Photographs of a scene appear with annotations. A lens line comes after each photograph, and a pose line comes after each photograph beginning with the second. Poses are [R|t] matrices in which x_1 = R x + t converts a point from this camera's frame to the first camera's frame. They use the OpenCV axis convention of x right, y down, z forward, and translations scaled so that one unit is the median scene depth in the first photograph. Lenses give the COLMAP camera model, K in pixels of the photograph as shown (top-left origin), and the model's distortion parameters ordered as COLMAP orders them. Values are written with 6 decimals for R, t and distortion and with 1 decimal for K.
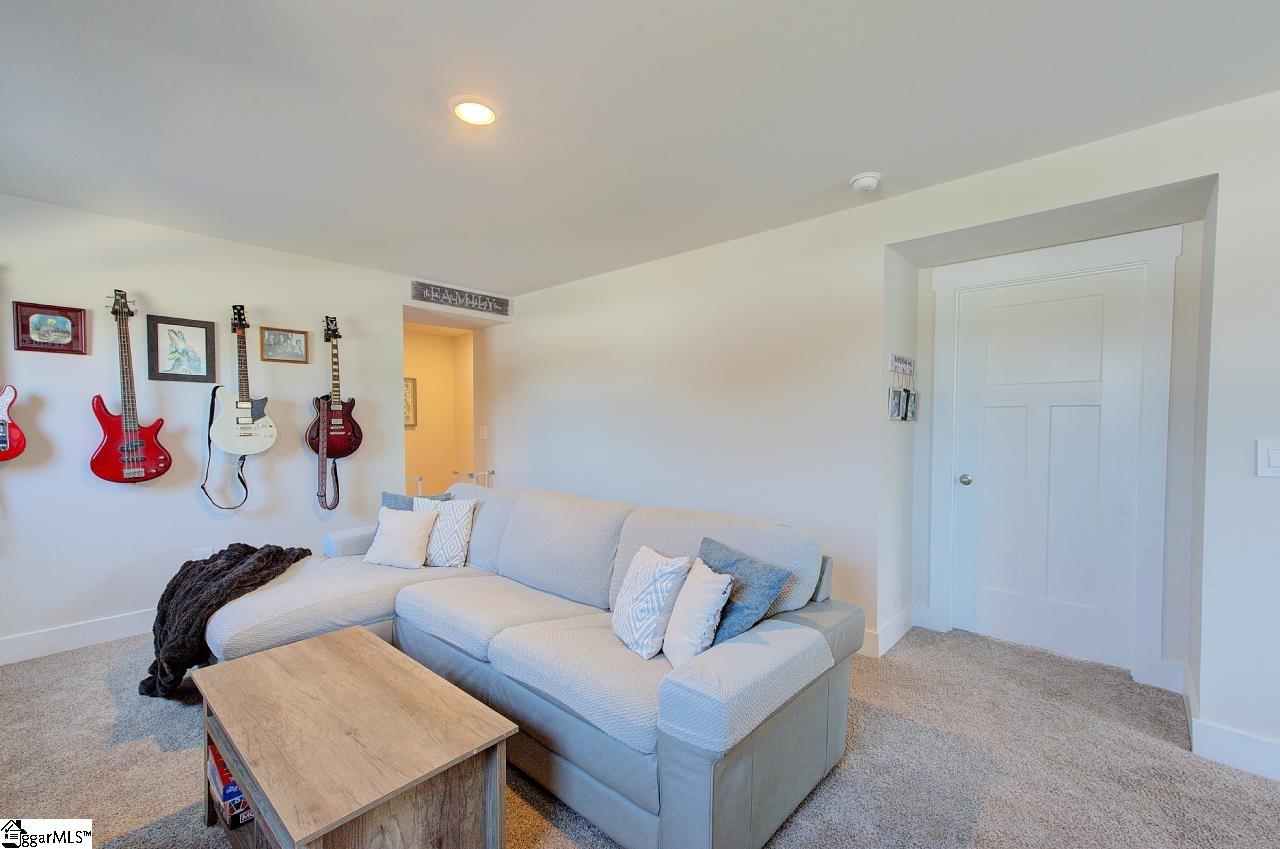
lens RADIAL K [[549.0, 0, 641.4], [0, 549.0, 436.0], [0, 0, 1]] dist [-0.000213, -0.000239]
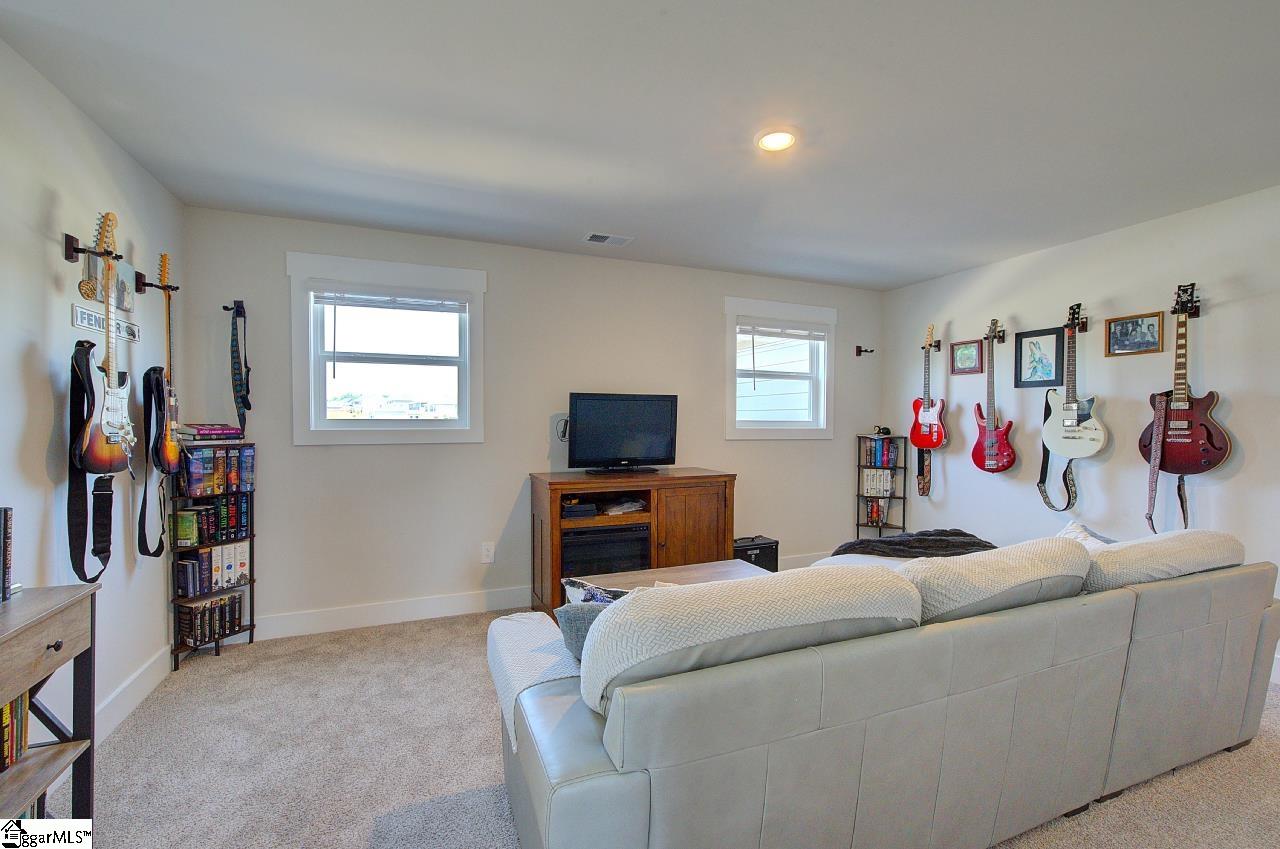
lens RADIAL K [[549.0, 0, 641.4], [0, 549.0, 436.0], [0, 0, 1]] dist [-0.000213, -0.000239]
pose [[-0.431234, 0.022406, -0.901962, 0.465778], [-0.029901, 0.998788, 0.039108, -0.019366], [0.901744, 0.043834, -0.430041, 0.709092]]
